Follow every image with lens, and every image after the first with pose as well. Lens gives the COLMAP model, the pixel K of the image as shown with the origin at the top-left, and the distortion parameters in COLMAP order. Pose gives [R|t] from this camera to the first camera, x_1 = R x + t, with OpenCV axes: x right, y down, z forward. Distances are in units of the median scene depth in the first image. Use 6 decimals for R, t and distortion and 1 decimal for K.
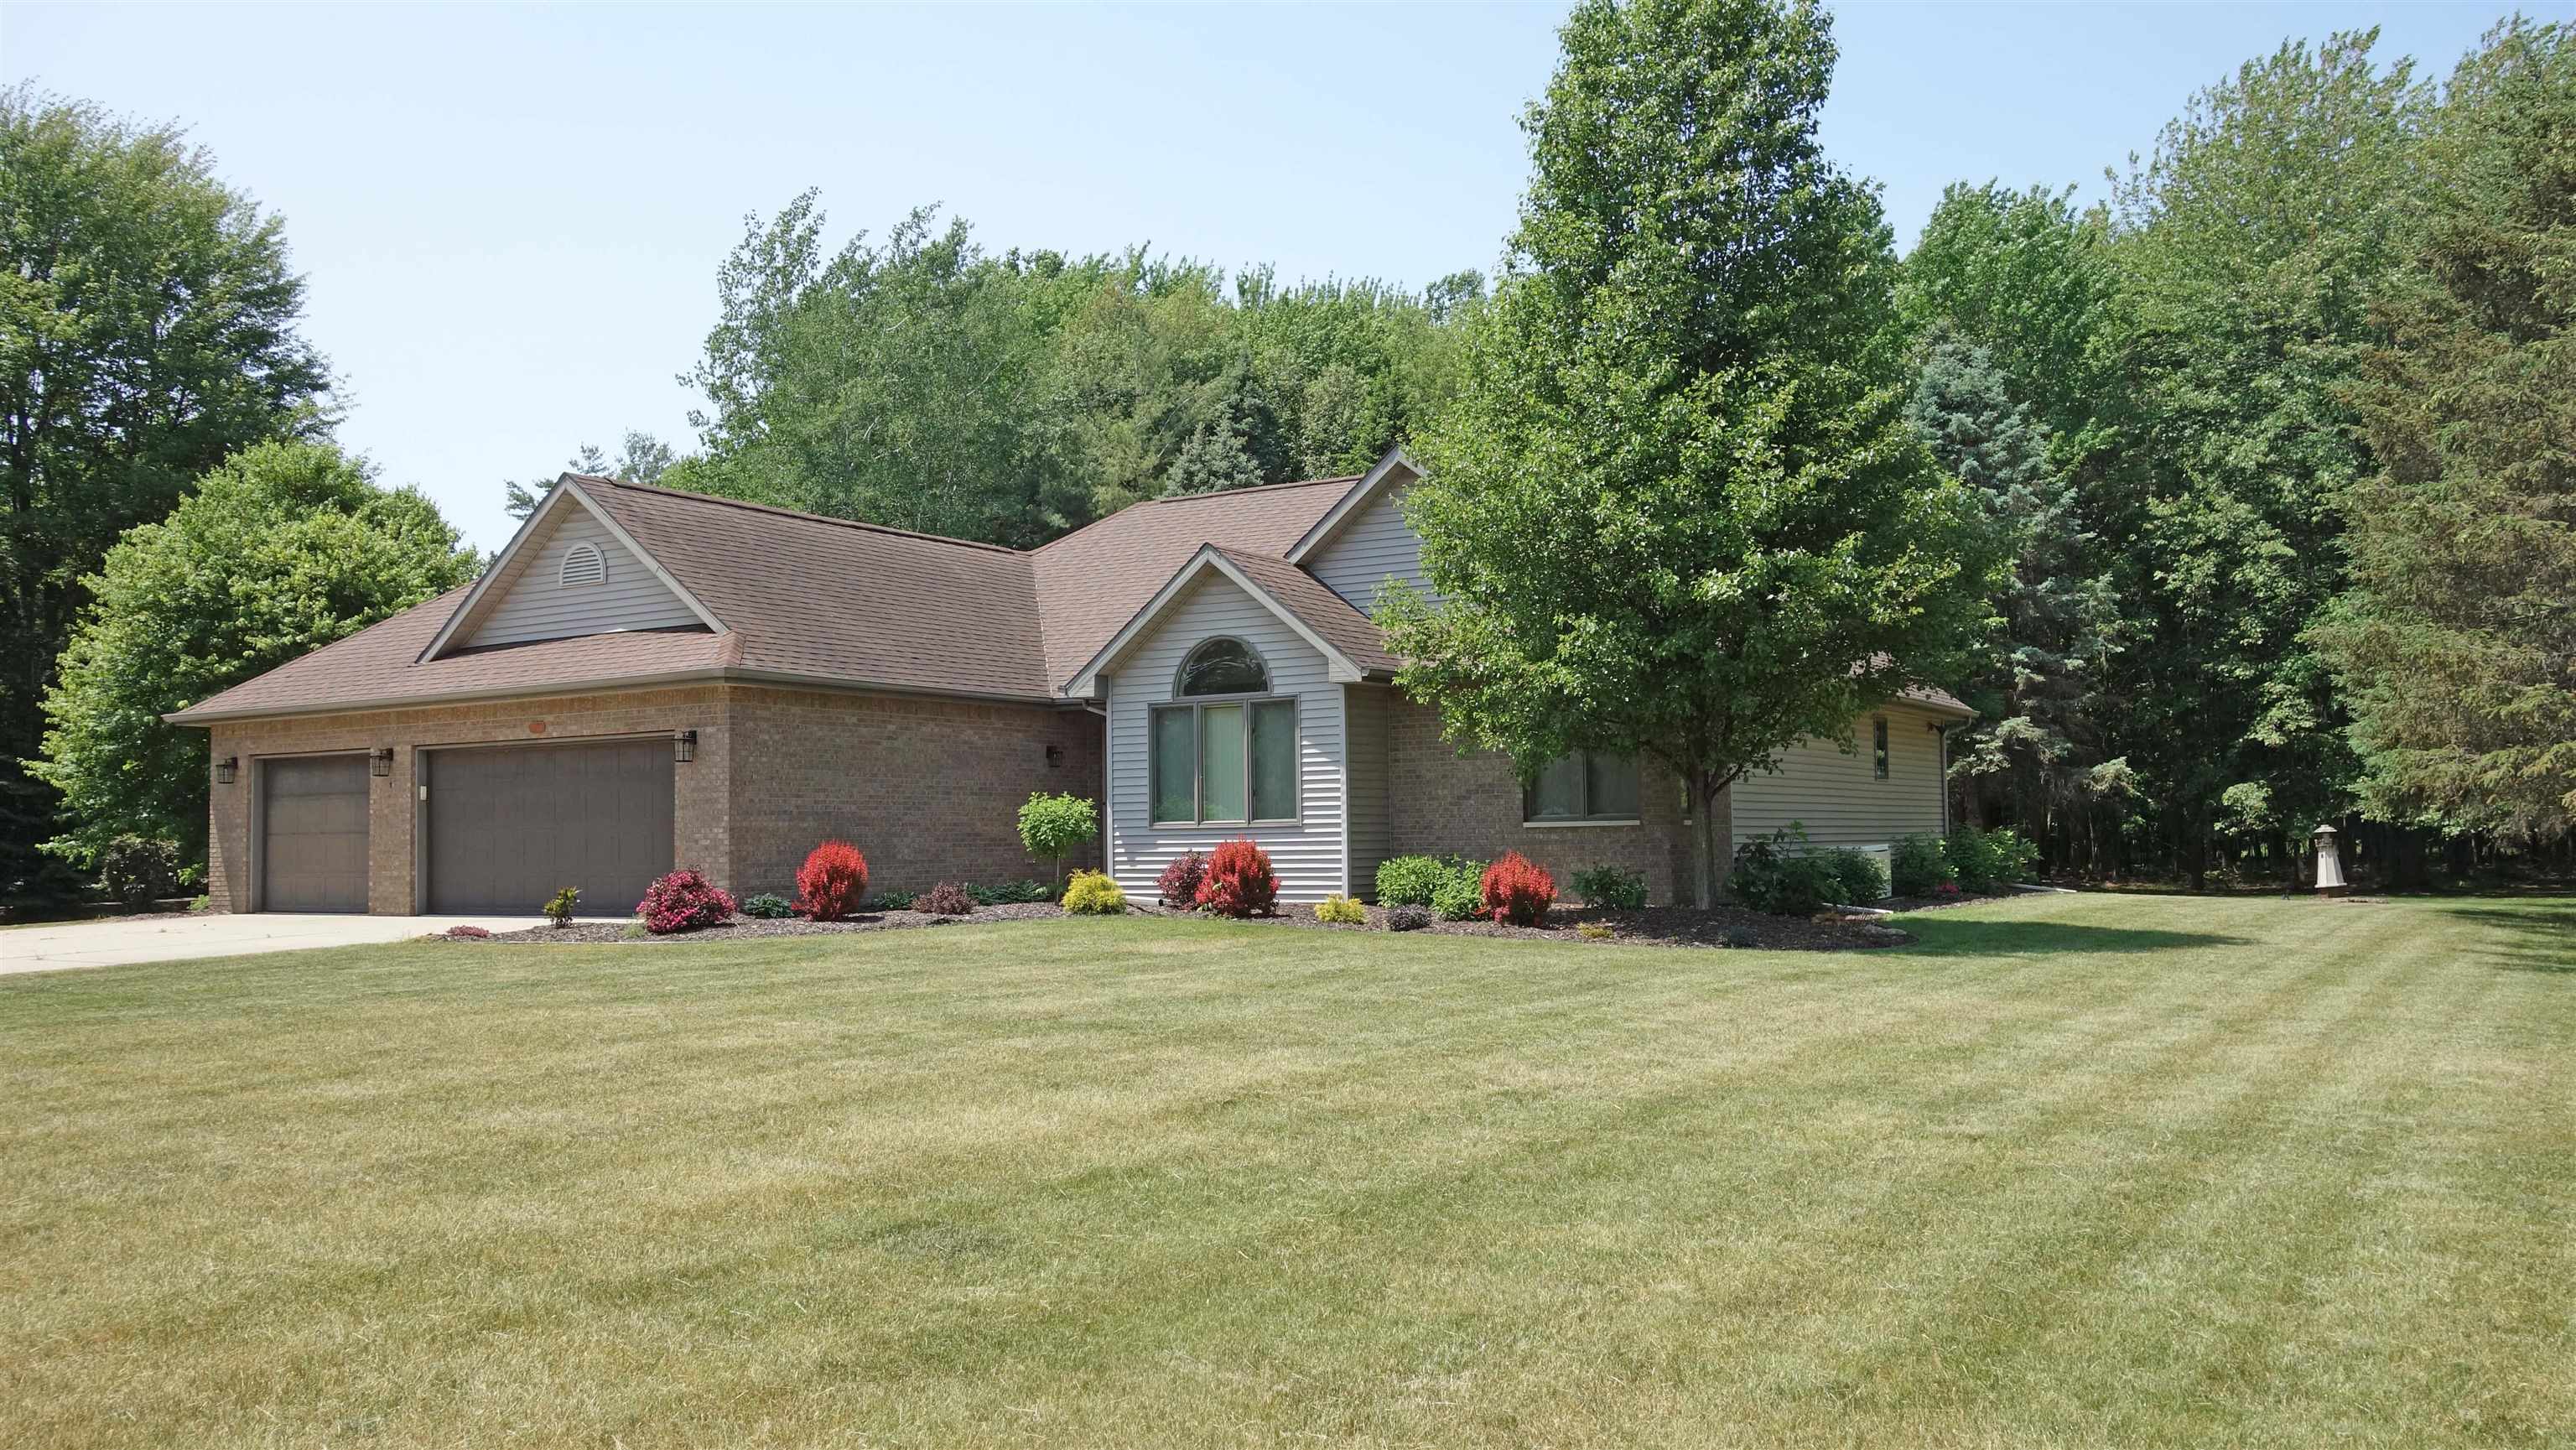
lens RADIAL K [[2036.9, 0, 1284.8], [0, 2036.9, 724.6], [0, 0, 1]] dist [-0.021723, -0.011891]
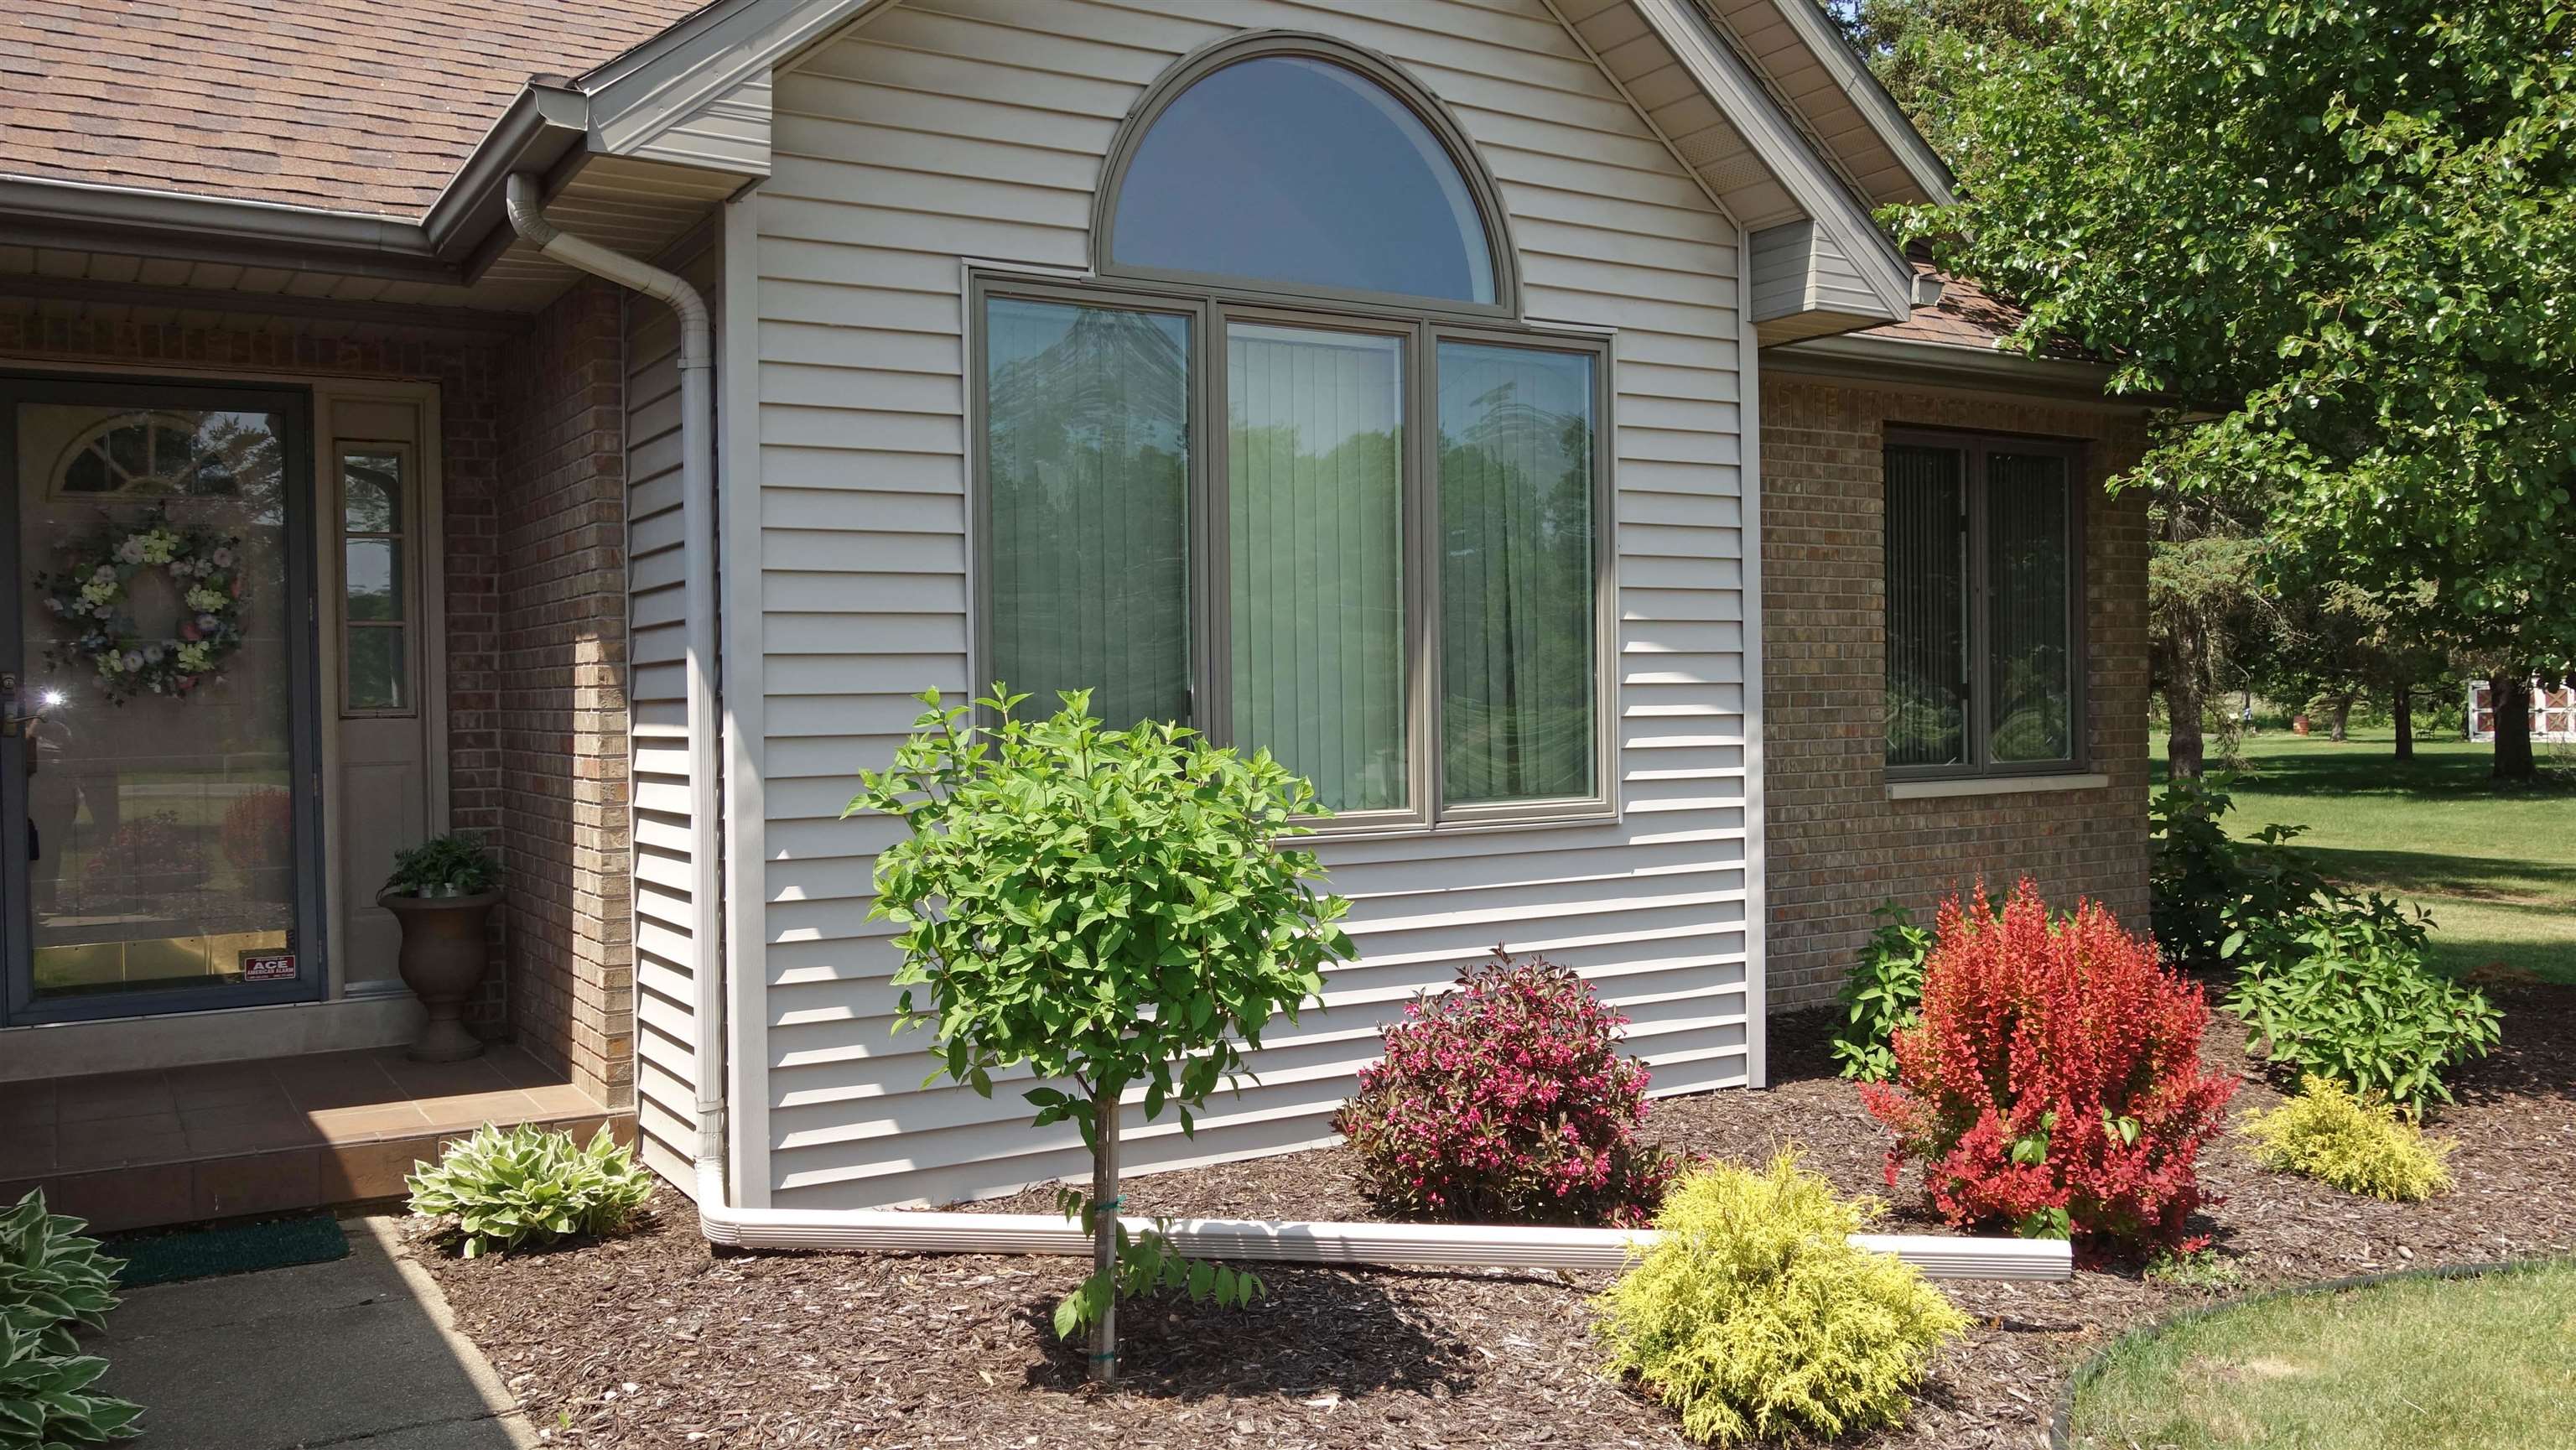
lens RADIAL K [[2036.9, 0, 1287.9], [0, 2036.9, 725.1], [0, 0, 1]] dist [-0.021723, -0.011891]
pose [[0.436598, -0.006343, 0.899635, -0.232945], [-0.048160, 0.998377, 0.030411, 0.027997], [-0.898367, -0.056603, 0.435583, 0.840708]]
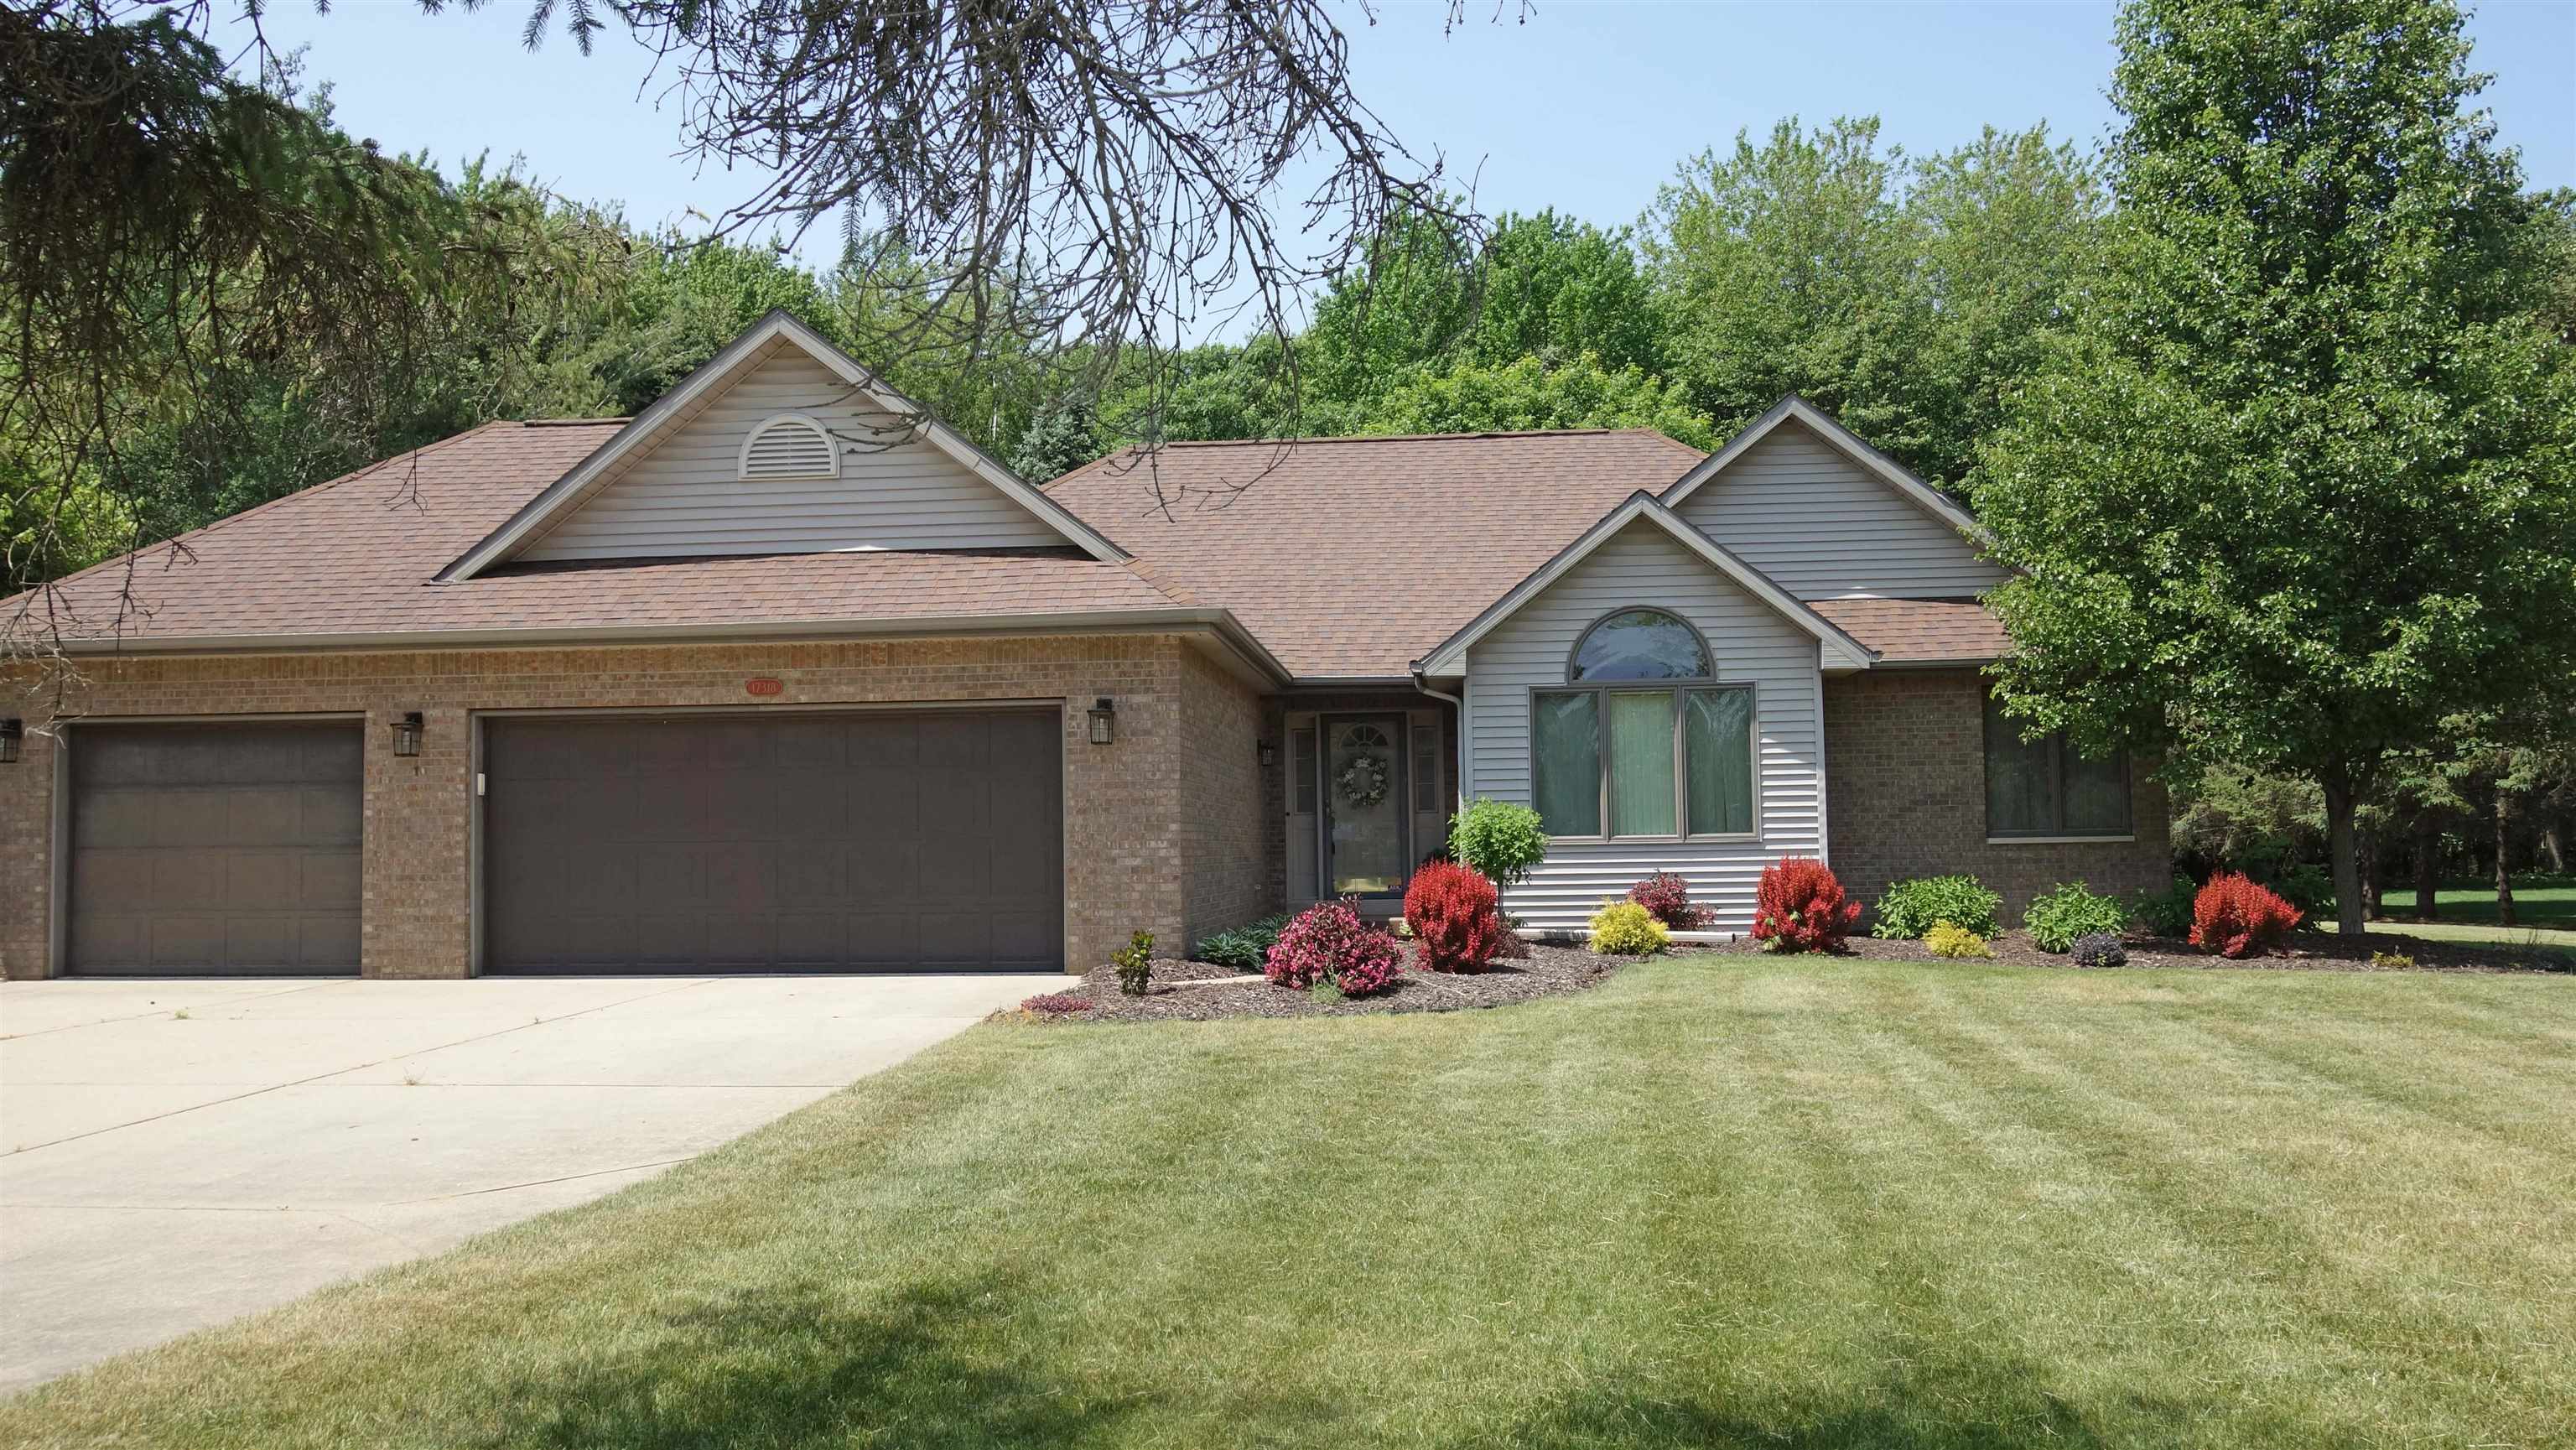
lens RADIAL K [[2036.9, 0, 1285.2], [0, 2036.9, 717.2], [0, 0, 1]] dist [-0.021723, -0.011891]
pose [[0.890938, 0.031623, 0.453022, -0.490971], [-0.025561, 0.999483, -0.019498, 0.018801], [-0.453404, 0.005791, 0.891286, 0.321995]]
